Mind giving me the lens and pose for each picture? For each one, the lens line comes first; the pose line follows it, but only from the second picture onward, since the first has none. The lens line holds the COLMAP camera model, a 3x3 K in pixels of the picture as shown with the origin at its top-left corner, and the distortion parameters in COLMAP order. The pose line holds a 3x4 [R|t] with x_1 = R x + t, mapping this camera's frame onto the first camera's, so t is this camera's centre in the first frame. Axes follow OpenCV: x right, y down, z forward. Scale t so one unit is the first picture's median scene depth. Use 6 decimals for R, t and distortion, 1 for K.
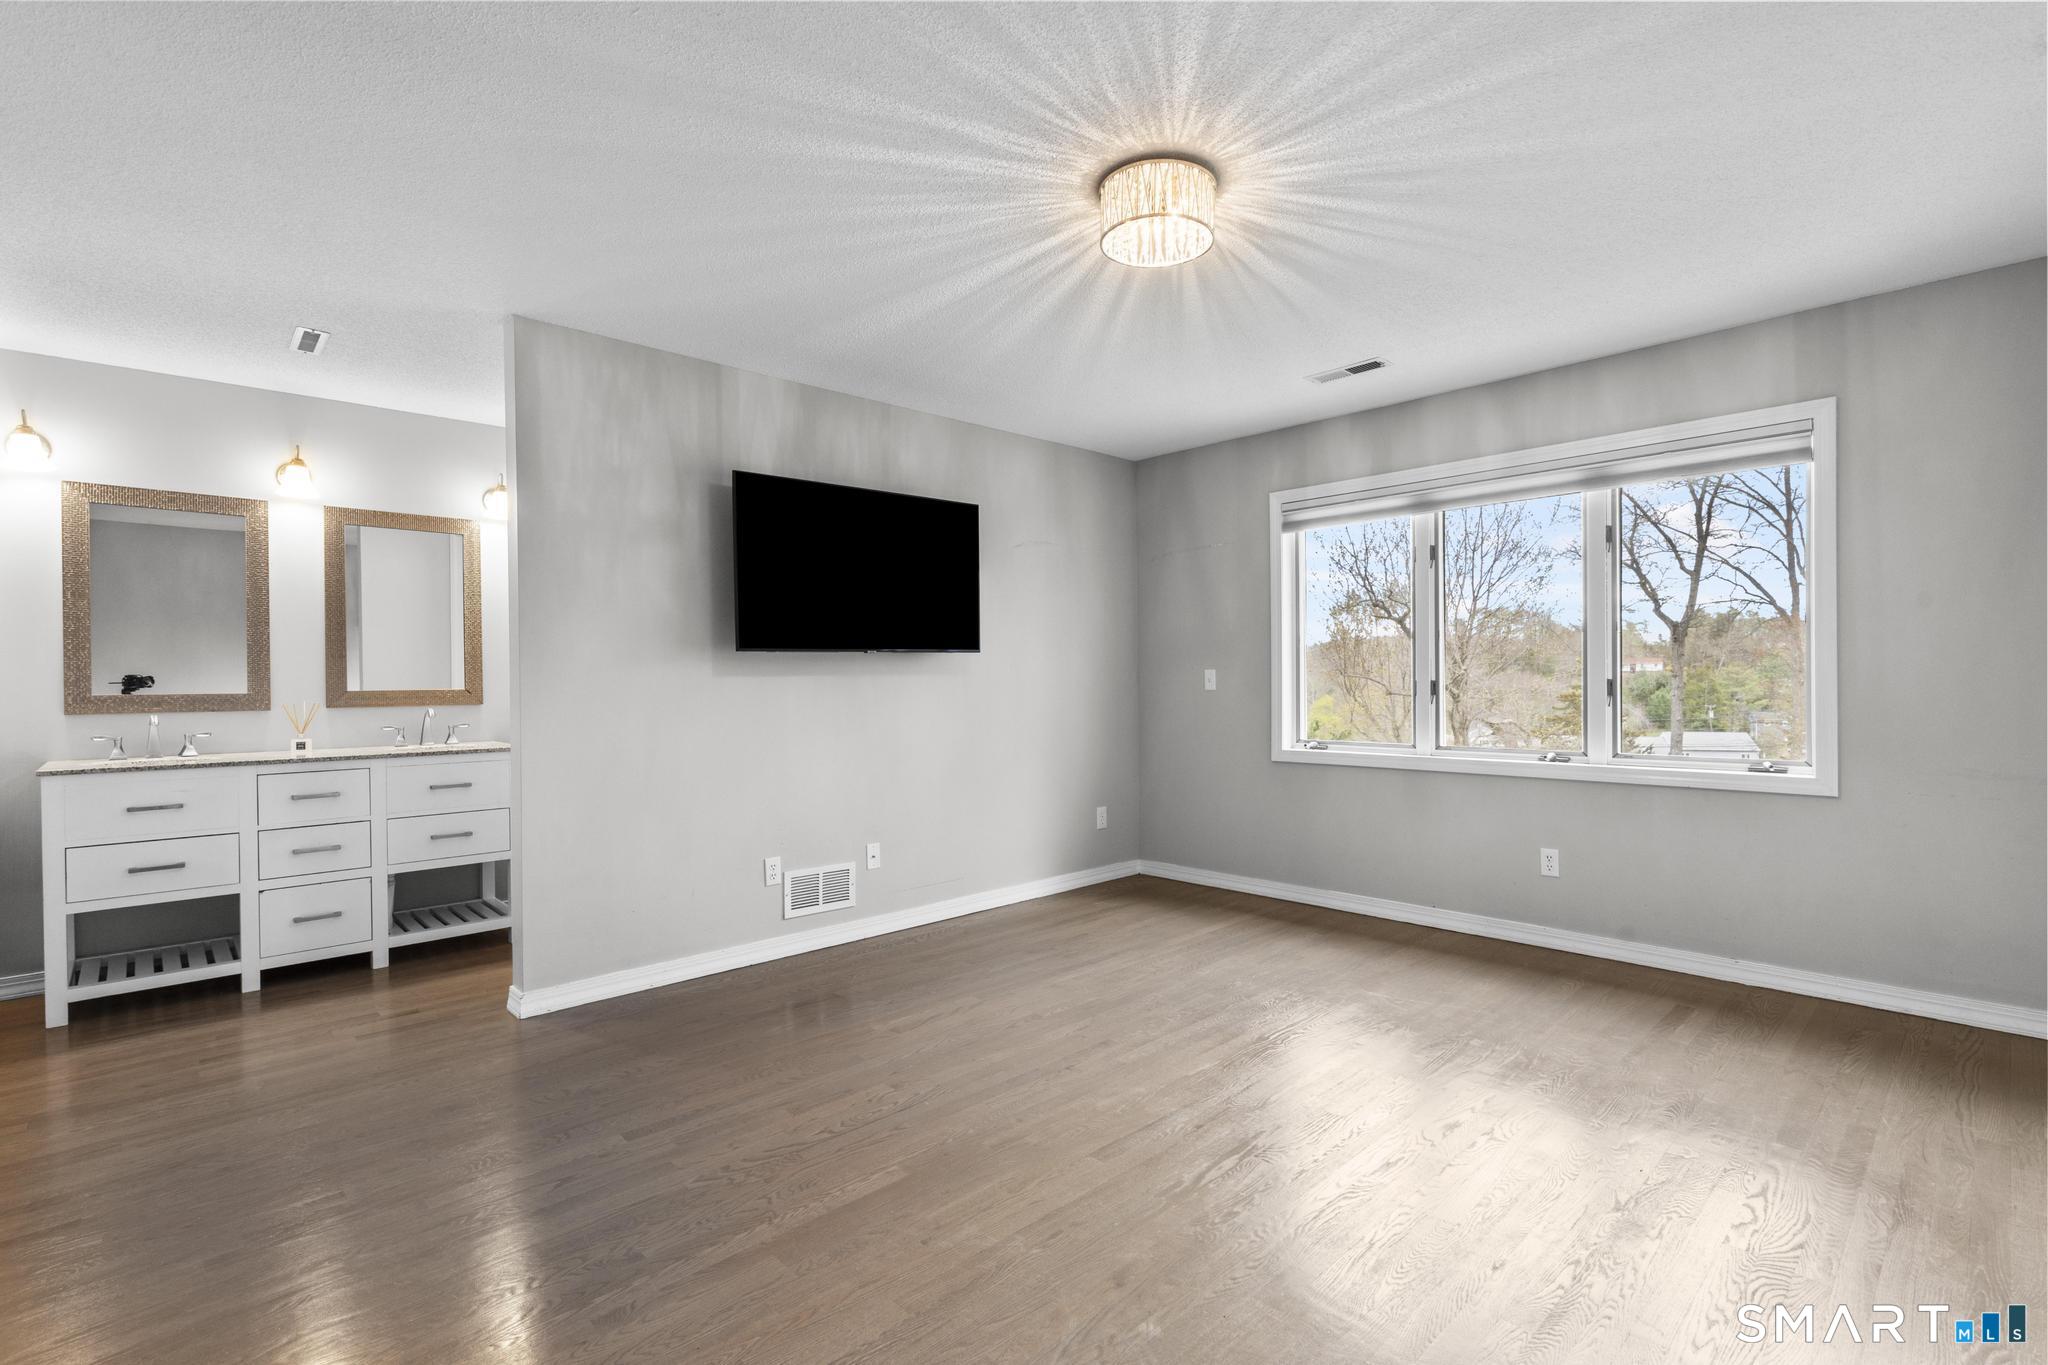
lens RADIAL K [[951.9, 0, 1020.9], [0, 951.9, 687.2], [0, 0, 1]] dist [0.005225, 0.001199]
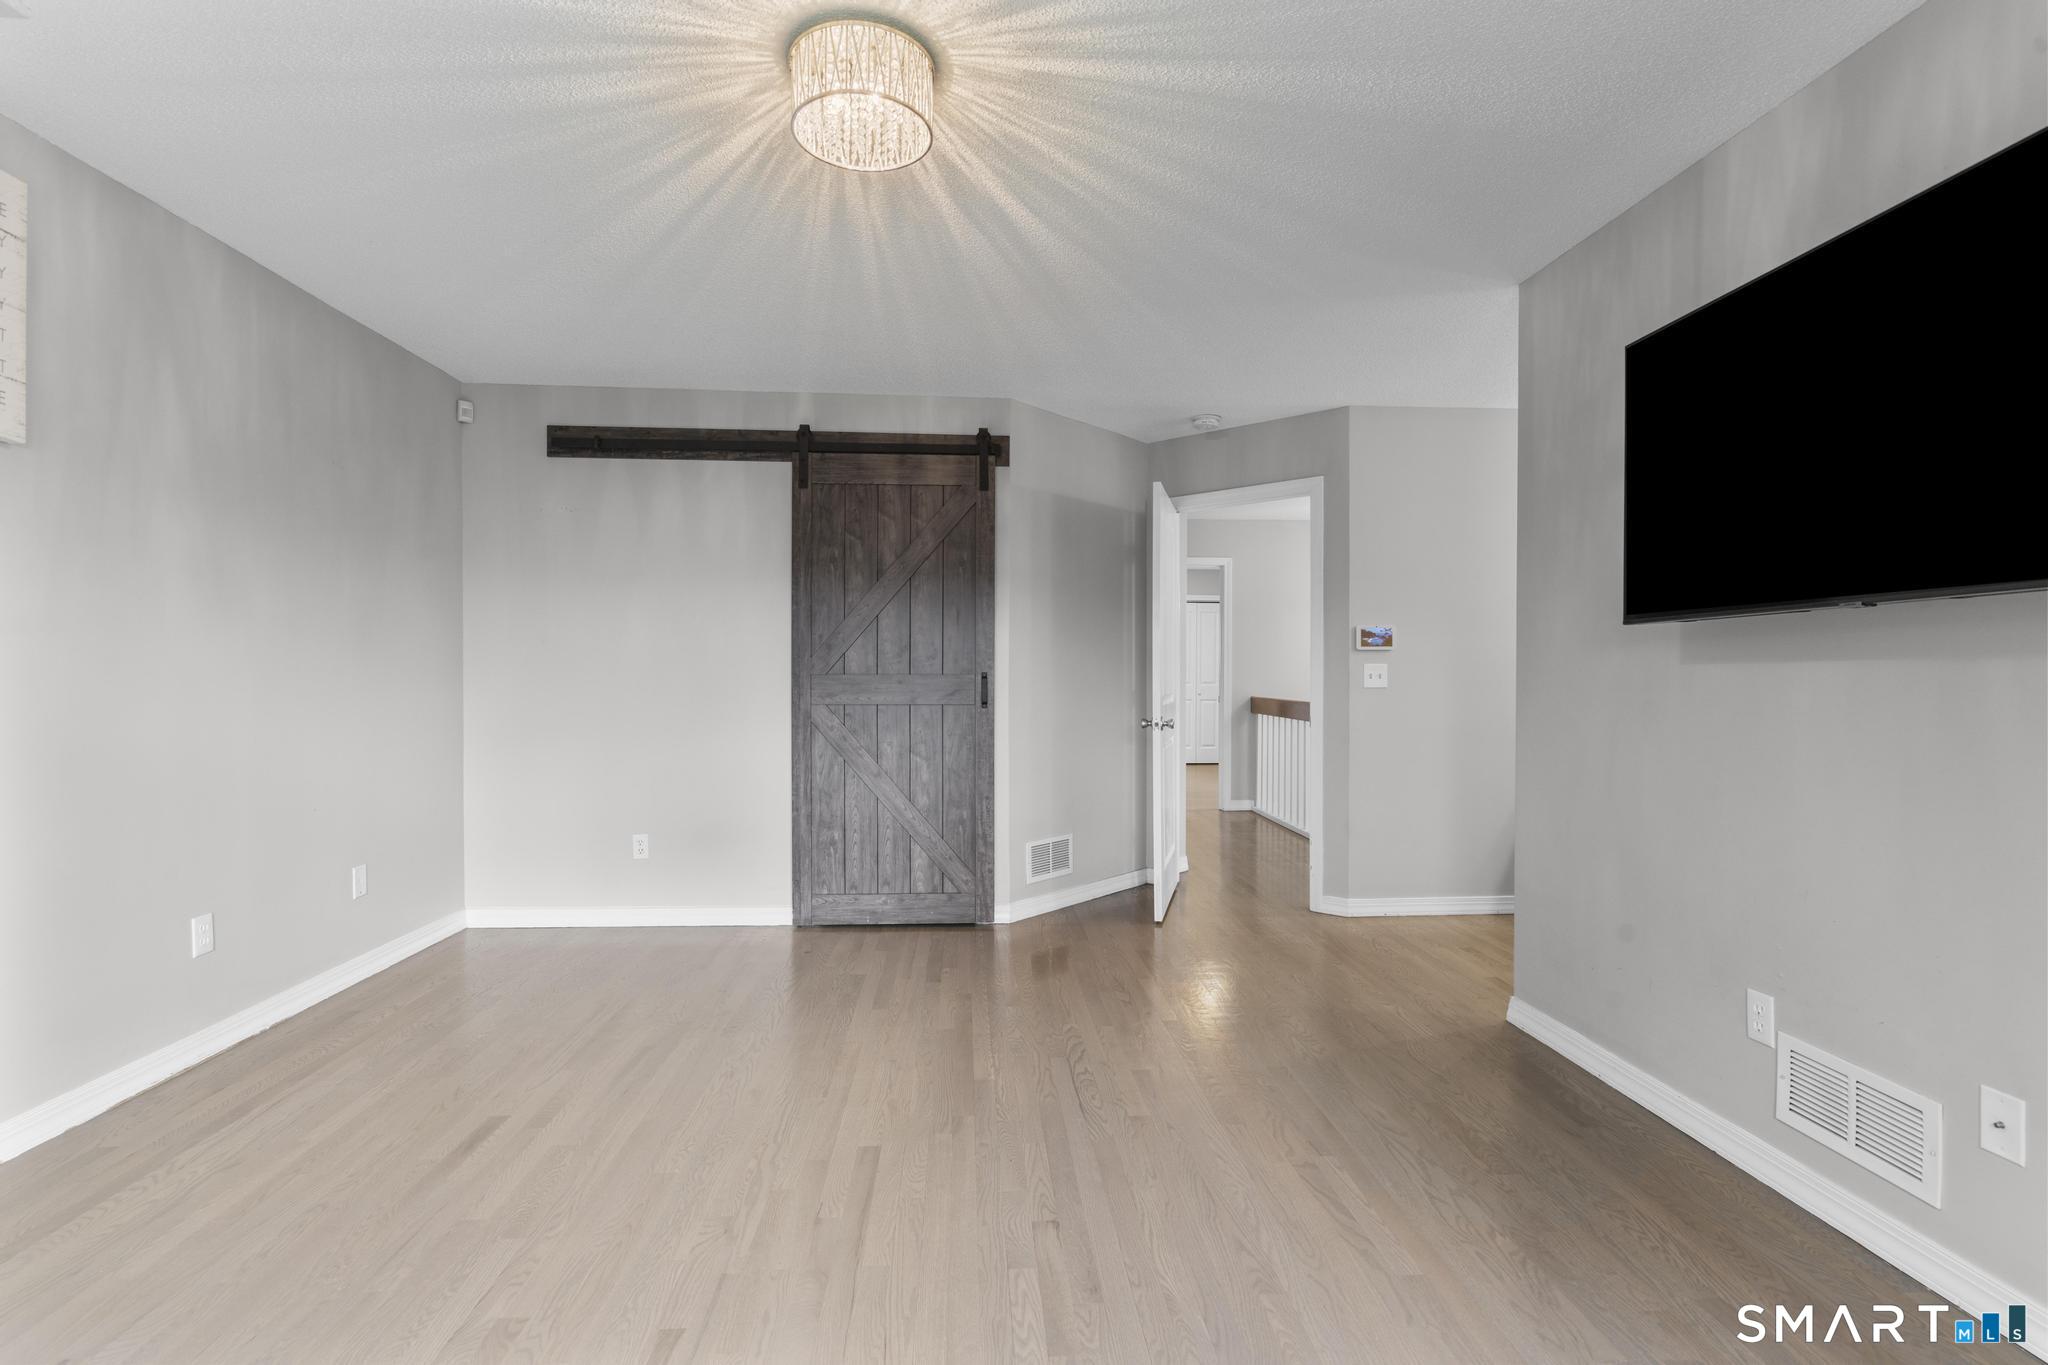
lens RADIAL K [[923.4, 0, 1024.0], [0, 923.4, 682.5], [0, 0, 1]] dist [0.016826, 0.000354]
pose [[-0.634375, 0.017997, -0.772816, 0.597439], [0.002688, 0.999774, 0.021076, -0.017879], [0.773021, 0.011293, -0.634280, 1.428204]]
